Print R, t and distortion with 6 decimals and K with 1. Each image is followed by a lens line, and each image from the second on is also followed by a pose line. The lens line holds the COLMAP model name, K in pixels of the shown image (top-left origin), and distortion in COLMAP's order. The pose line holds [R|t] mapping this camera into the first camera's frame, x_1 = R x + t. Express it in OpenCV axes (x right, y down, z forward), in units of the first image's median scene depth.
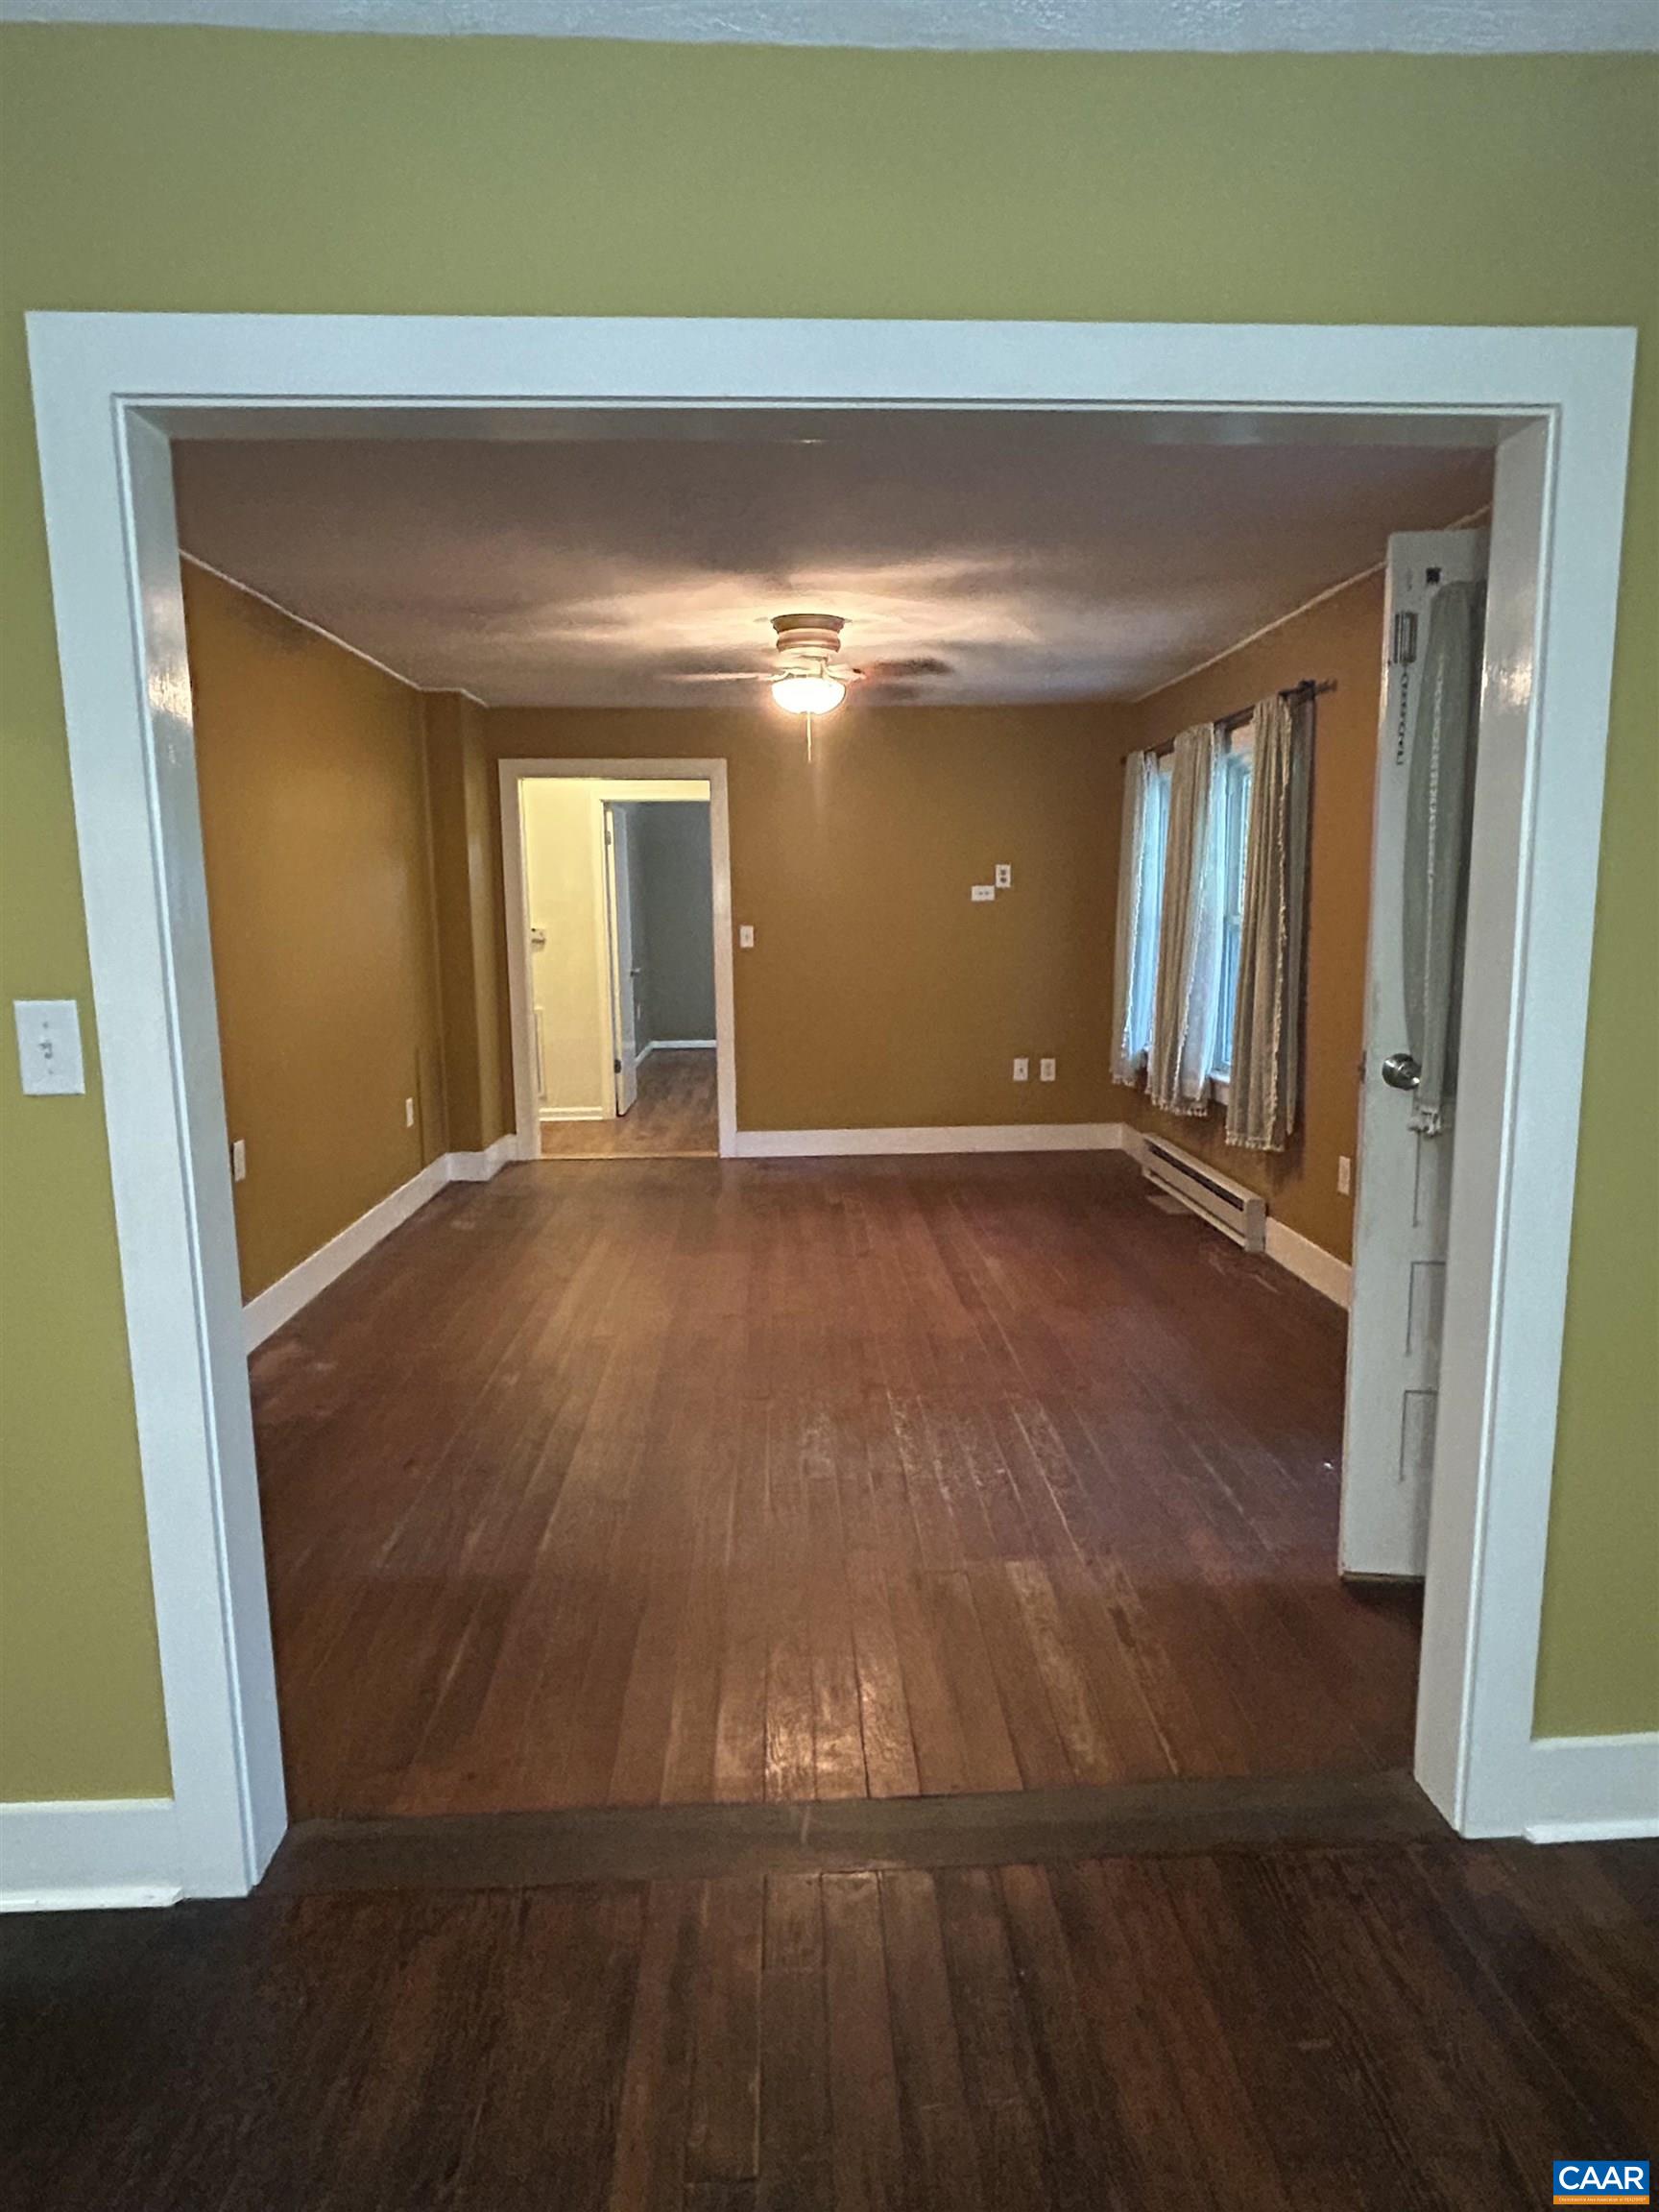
lens RADIAL K [[1304.9, 0, 847.9], [0, 1304.9, 1109.9], [0, 0, 1]] dist [-0.006824, 0.005233]
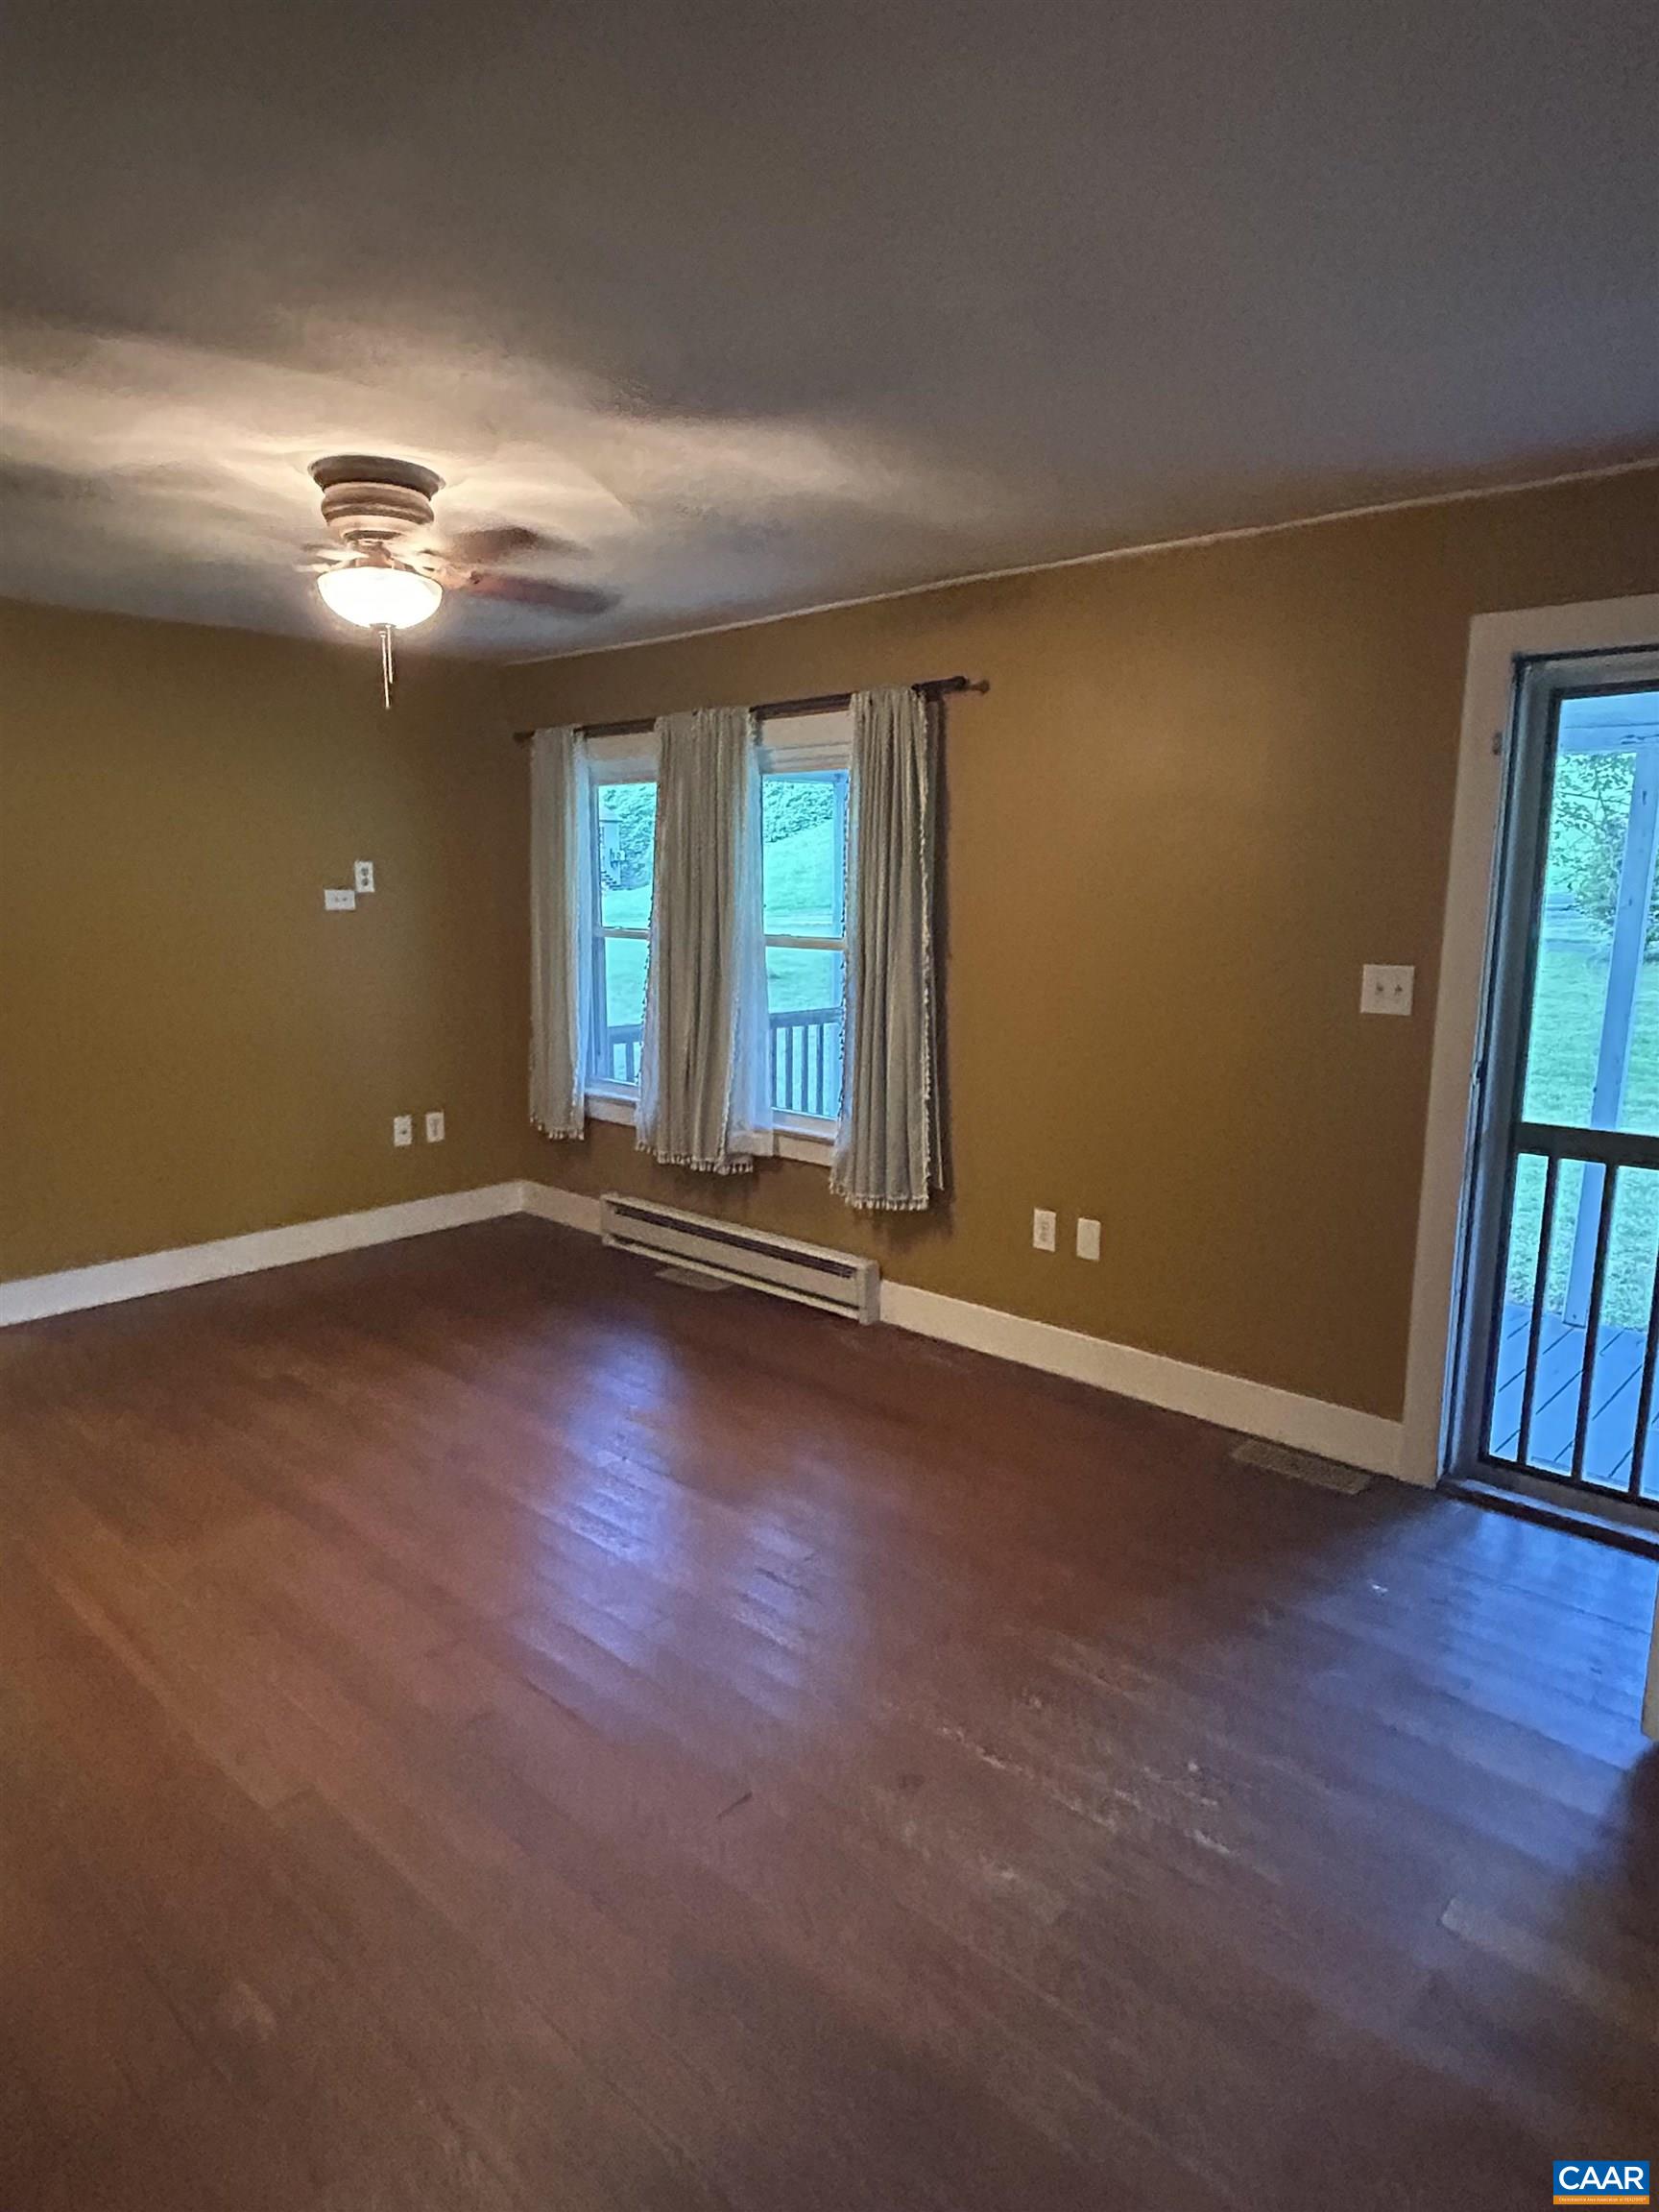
lens RADIAL K [[1304.9, 0, 830.3], [0, 1304.9, 1111.1], [0, 0, 1]] dist [-0.006824, 0.005233]
pose [[0.707188, -0.121358, 0.696532, -0.243005], [0.102236, 0.992357, 0.069099, -0.076969], [-0.699595, 0.022345, 0.714190, 0.312061]]
